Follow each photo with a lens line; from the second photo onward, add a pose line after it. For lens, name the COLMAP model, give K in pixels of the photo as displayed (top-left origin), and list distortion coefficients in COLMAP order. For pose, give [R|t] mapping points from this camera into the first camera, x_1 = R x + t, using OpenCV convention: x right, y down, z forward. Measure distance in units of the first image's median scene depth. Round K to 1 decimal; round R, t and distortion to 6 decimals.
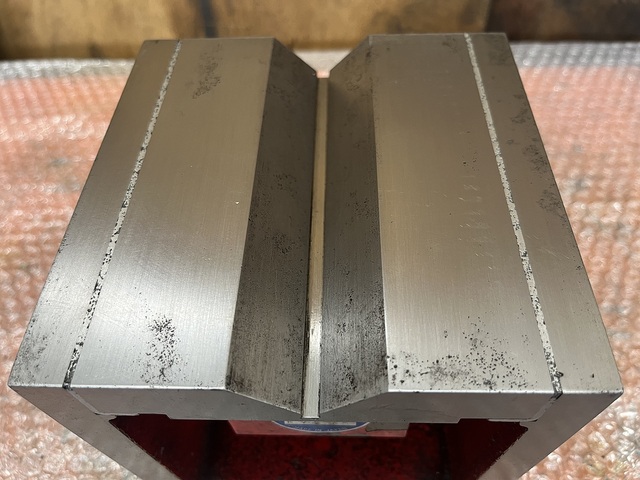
lens RADIAL K [[497.6, 0, 321.9], [0, 497.6, 249.5], [0, 0, 1]] dist [0.053215, -0.123163]
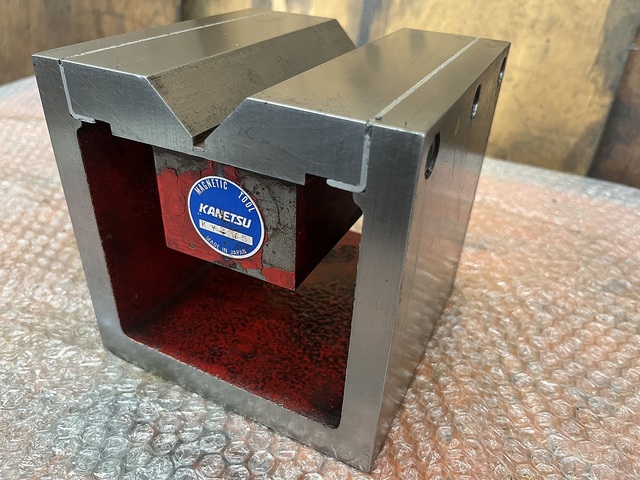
lens RADIAL K [[497.6, 0, 321.9], [0, 497.6, 249.5], [0, 0, 1]] dist [0.053215, -0.123163]
pose [[0.904978, 0.296068, -0.305548, 0.411098], [-0.385758, 0.873912, -0.295750, 0.468599], [0.179460, 0.385514, 0.905082, 0.020437]]
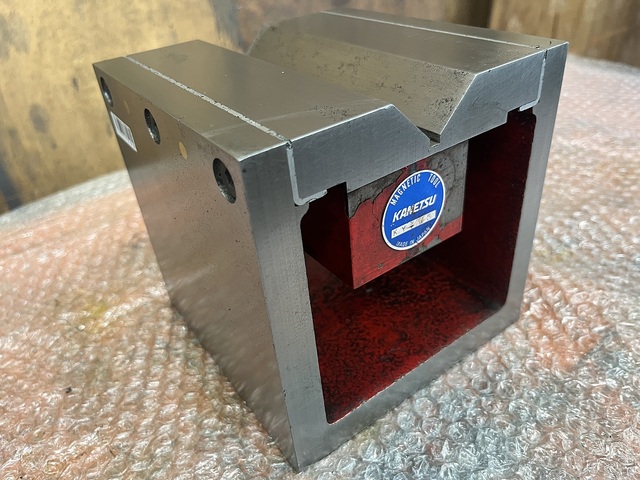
lens RADIAL K [[497.6, 0, 321.9], [0, 497.6, 249.5], [0, 0, 1]] dist [0.053215, -0.123163]
pose [[0.797607, -0.374995, 0.472442, -0.570707], [0.521292, 0.822589, -0.227161, 0.410714], [-0.303442, 0.427466, 0.851585, 0.053797]]
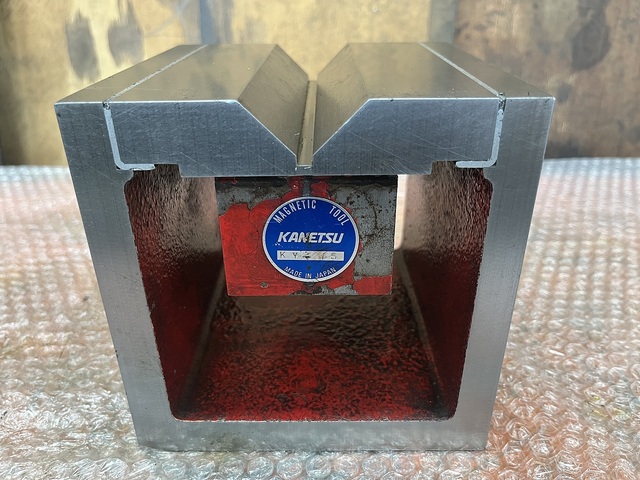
lens RADIAL K [[497.6, 0, 321.9], [0, 497.6, 249.5], [0, 0, 1]] dist [0.053215, -0.123163]
pose [[0.999446, 0.012320, 0.030916, -0.008699], [0.002501, 0.898530, -0.438906, 0.596767], [-0.033186, 0.438740, 0.898001, 0.023546]]
